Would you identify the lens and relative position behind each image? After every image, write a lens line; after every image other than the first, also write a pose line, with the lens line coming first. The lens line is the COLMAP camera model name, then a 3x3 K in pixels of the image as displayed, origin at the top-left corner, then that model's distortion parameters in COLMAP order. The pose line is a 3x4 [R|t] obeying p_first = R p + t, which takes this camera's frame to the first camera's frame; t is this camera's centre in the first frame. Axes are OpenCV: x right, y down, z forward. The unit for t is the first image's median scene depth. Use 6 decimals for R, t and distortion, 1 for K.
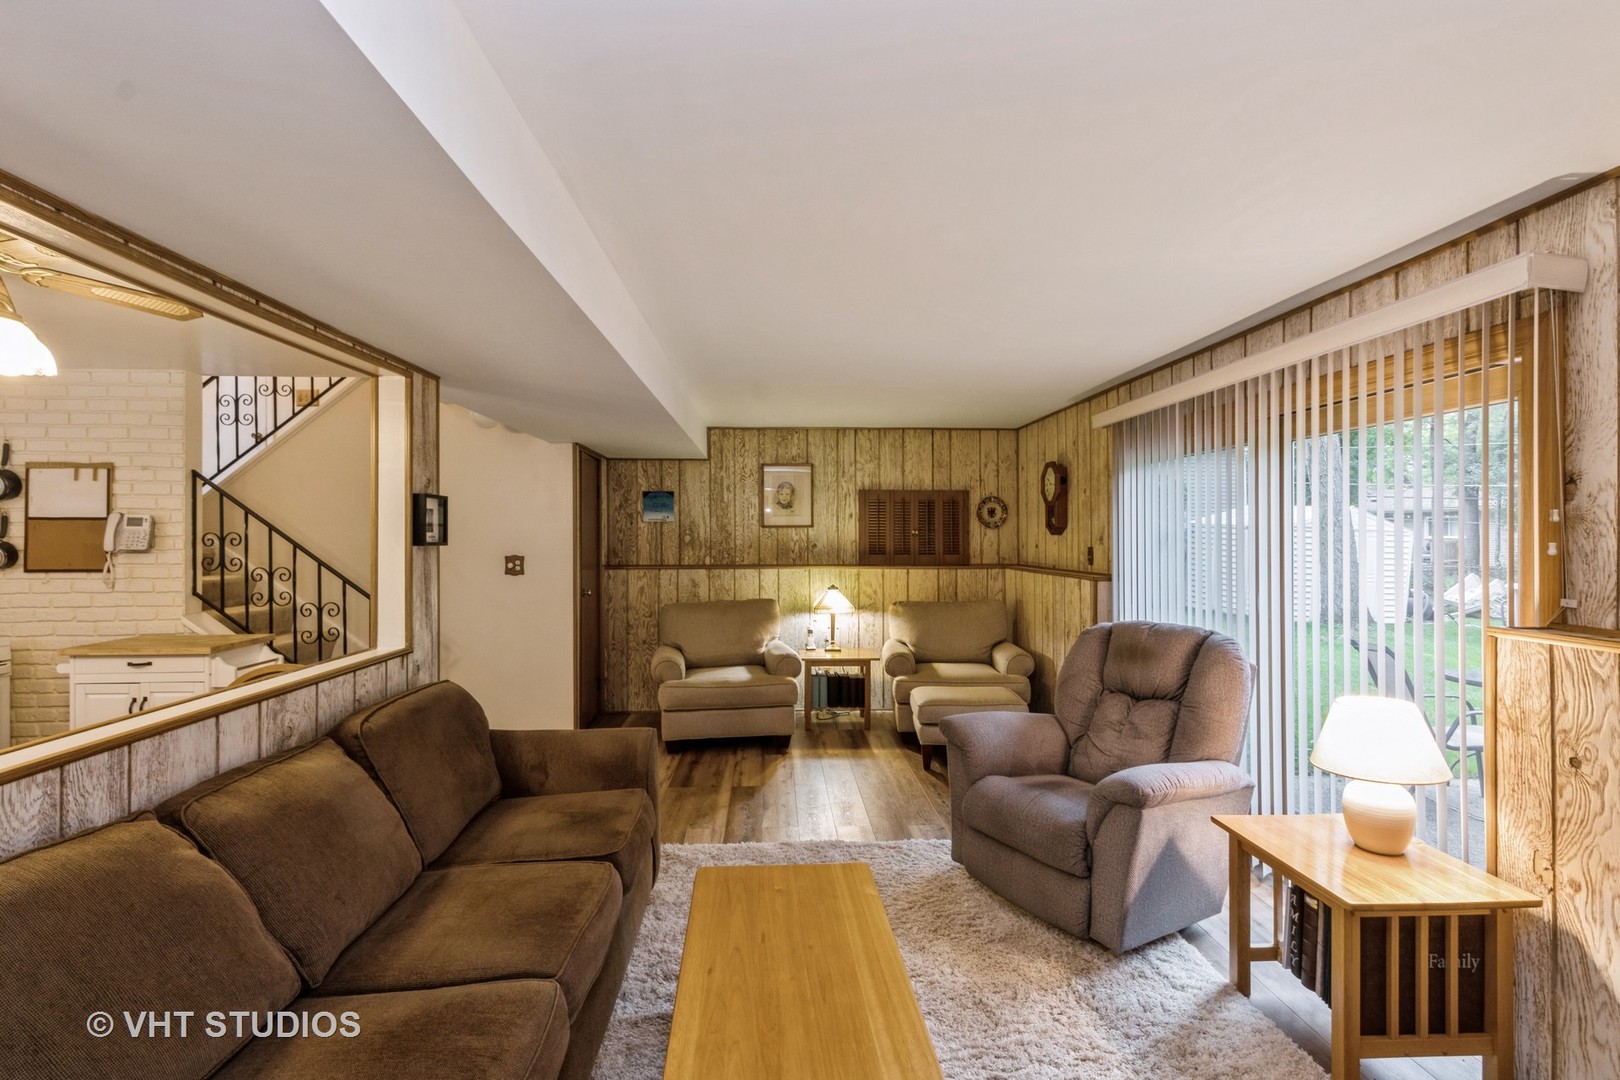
lens RADIAL K [[748.7, 0, 810.0], [0, 748.7, 540.0], [0, 0, 1]] dist [0.002218, 0.000103]
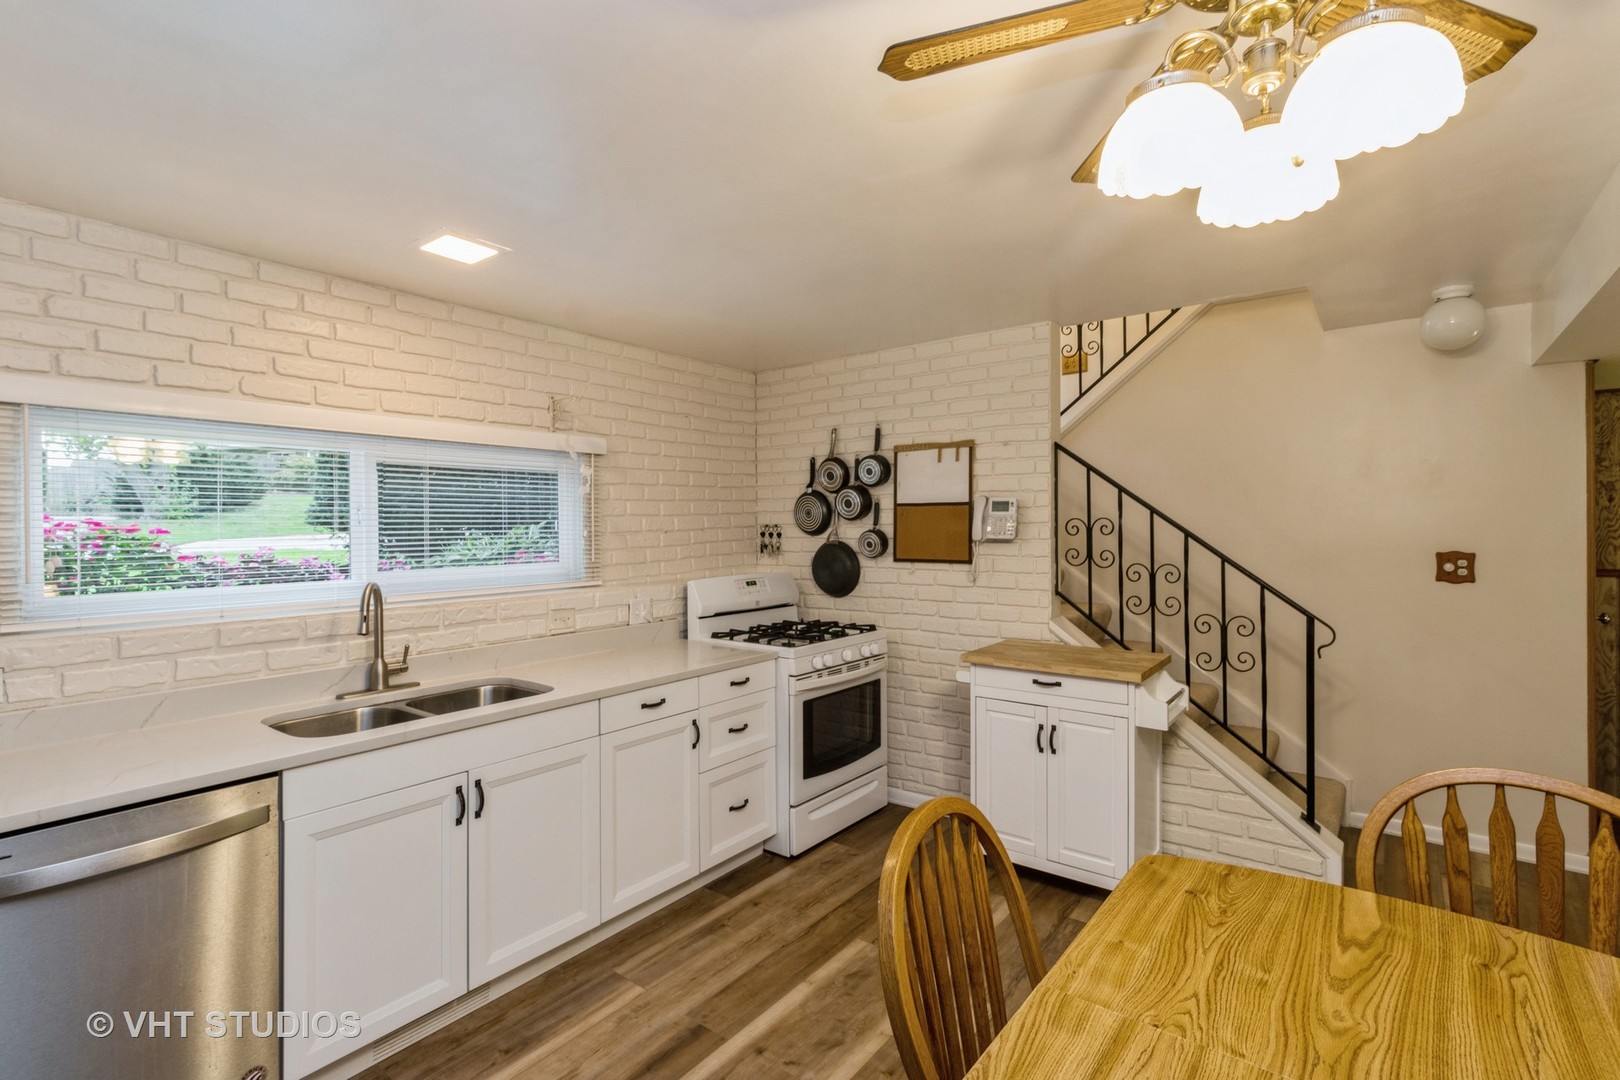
lens RADIAL K [[748.7, 0, 810.0], [0, 748.7, 540.0], [0, 0, 1]] dist [0.002218, 0.000103]
pose [[0.756942, 0.010307, -0.653401, -0.502168], [0.000127, 0.999873, 0.015920, 0.000665], [0.653482, -0.012133, 0.756844, 0.208621]]
